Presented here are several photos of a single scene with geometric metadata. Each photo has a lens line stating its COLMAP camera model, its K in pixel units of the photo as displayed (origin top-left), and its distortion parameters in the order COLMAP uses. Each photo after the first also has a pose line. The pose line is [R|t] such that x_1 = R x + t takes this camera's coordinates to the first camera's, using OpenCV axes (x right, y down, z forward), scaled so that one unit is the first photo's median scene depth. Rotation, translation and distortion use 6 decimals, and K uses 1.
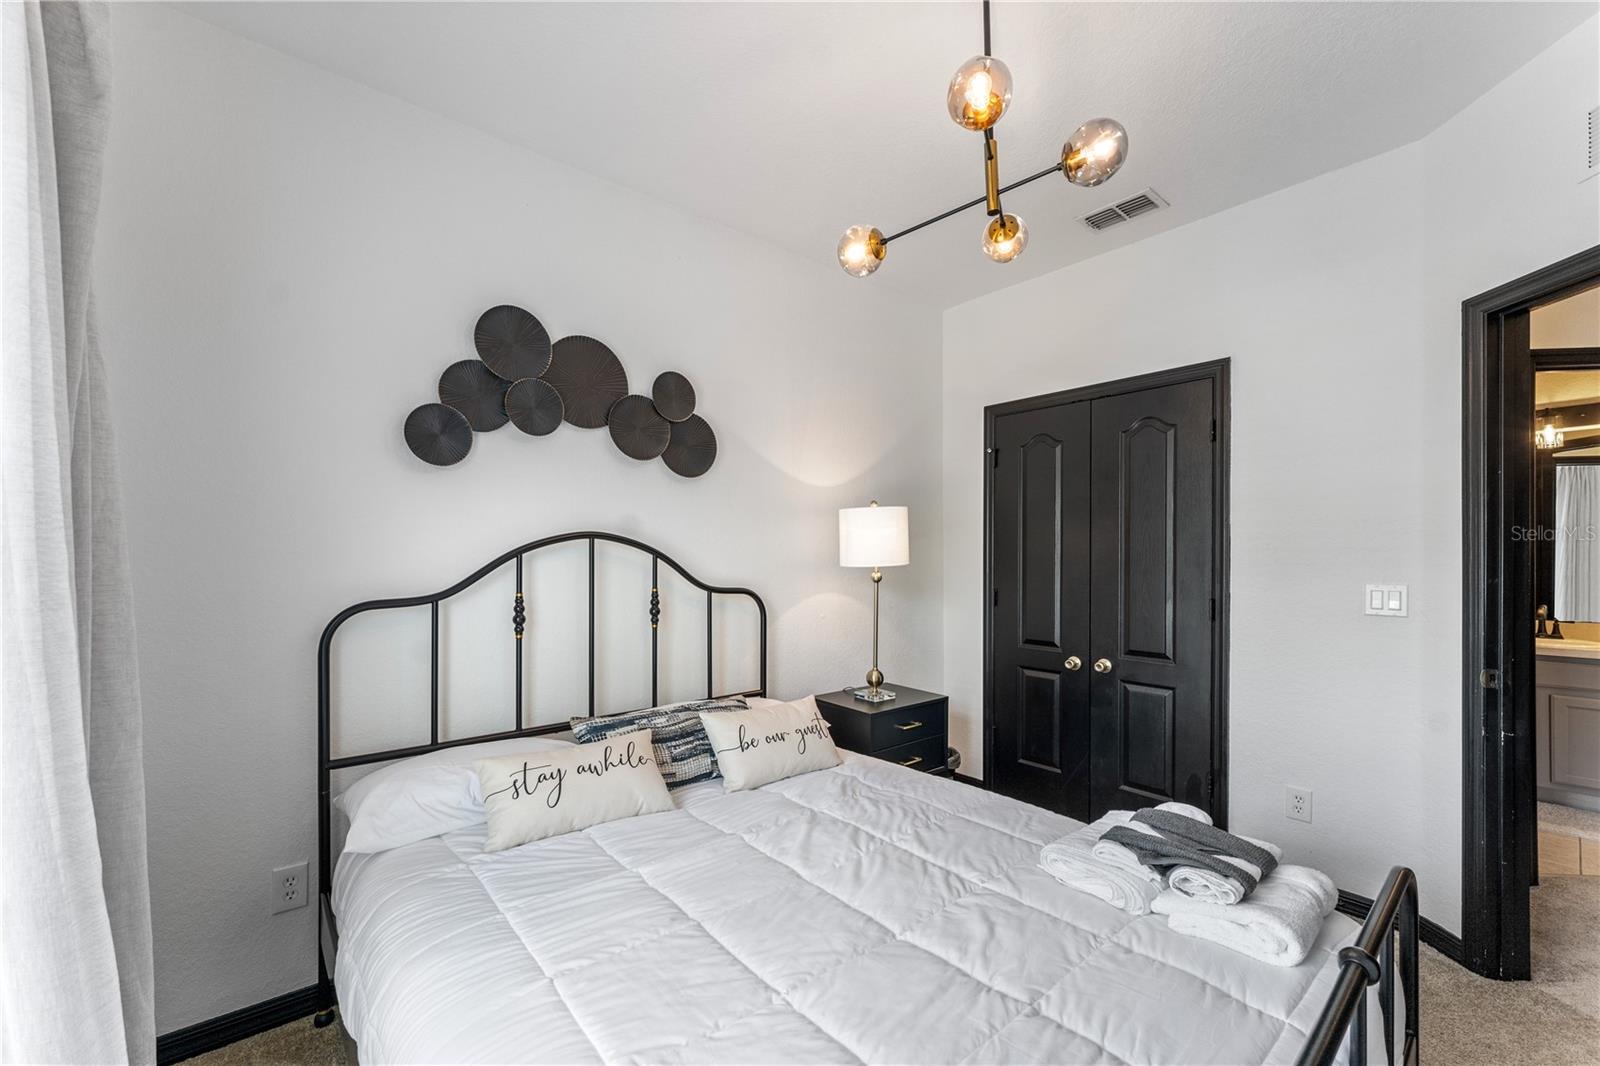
lens RADIAL K [[641.9, 0, 810.0], [0, 641.9, 559.6], [0, 0, 1]] dist [0.000830, 0.000022]
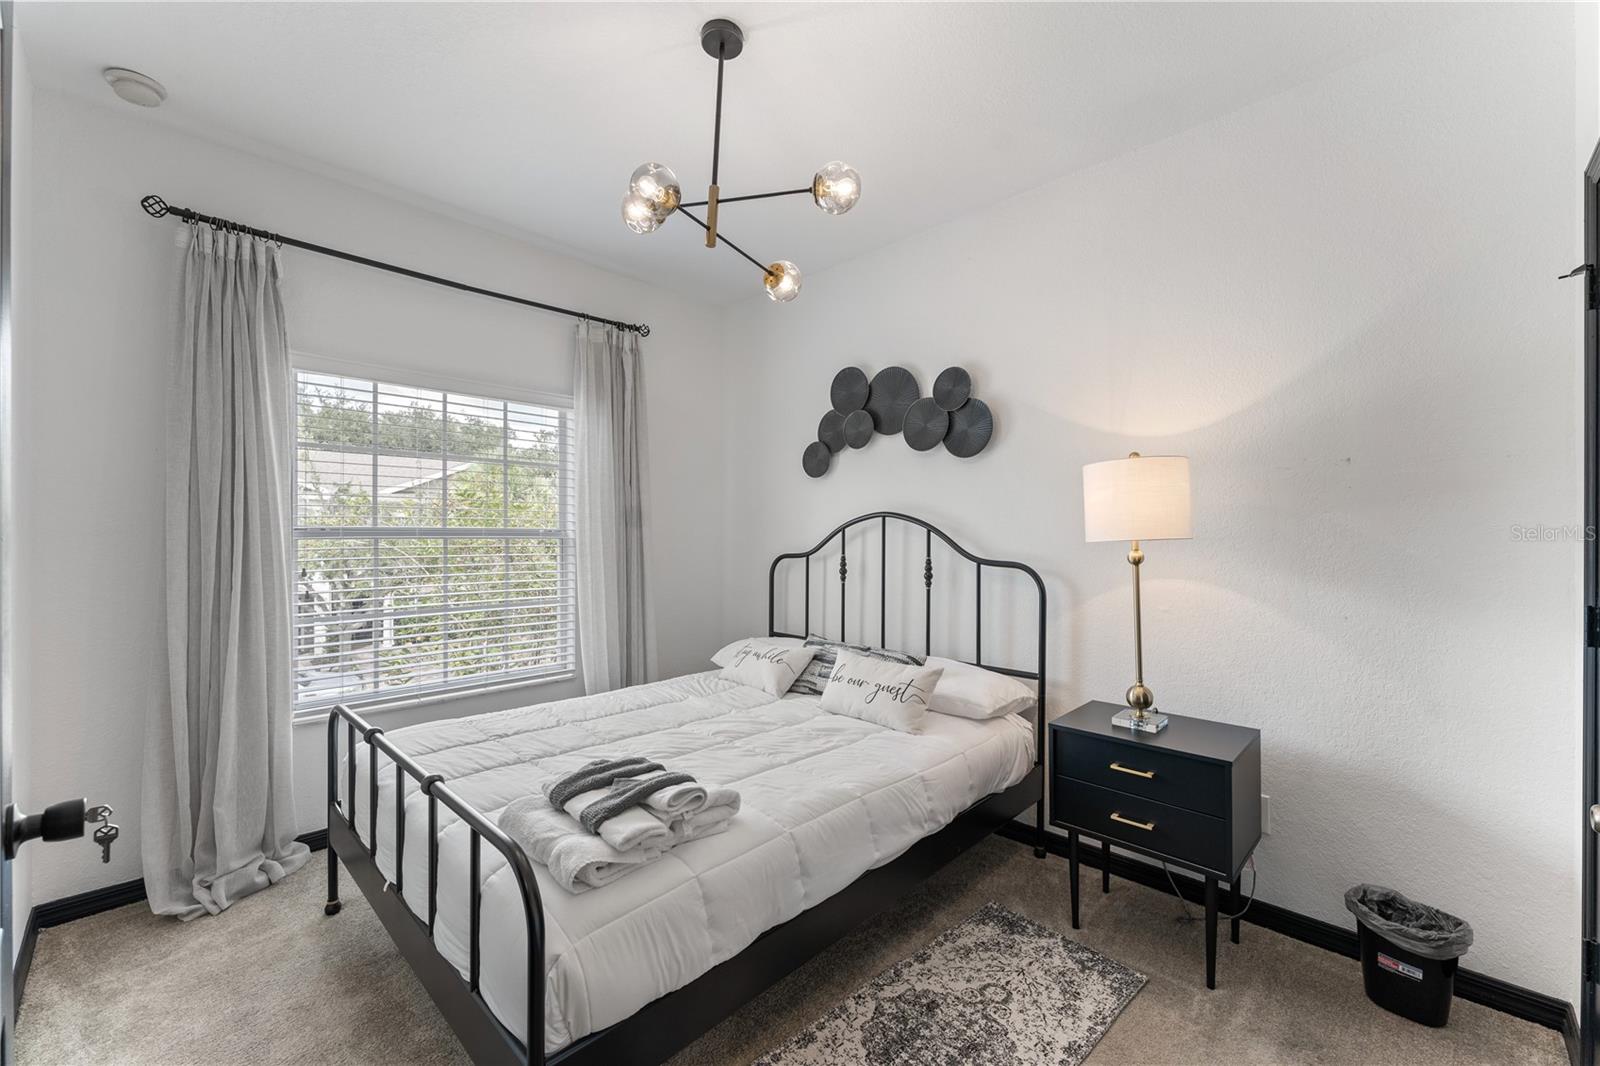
lens RADIAL K [[645.6, 0, 800.0], [0, 645.6, 533.0], [0, 0, 1]] dist [-0.000841, -0.000090]
pose [[0.091711, 0.002152, -0.995783, 0.943630], [-0.002177, 0.999996, 0.001961, -0.001363], [0.995783, 0.001988, 0.091715, 0.655612]]
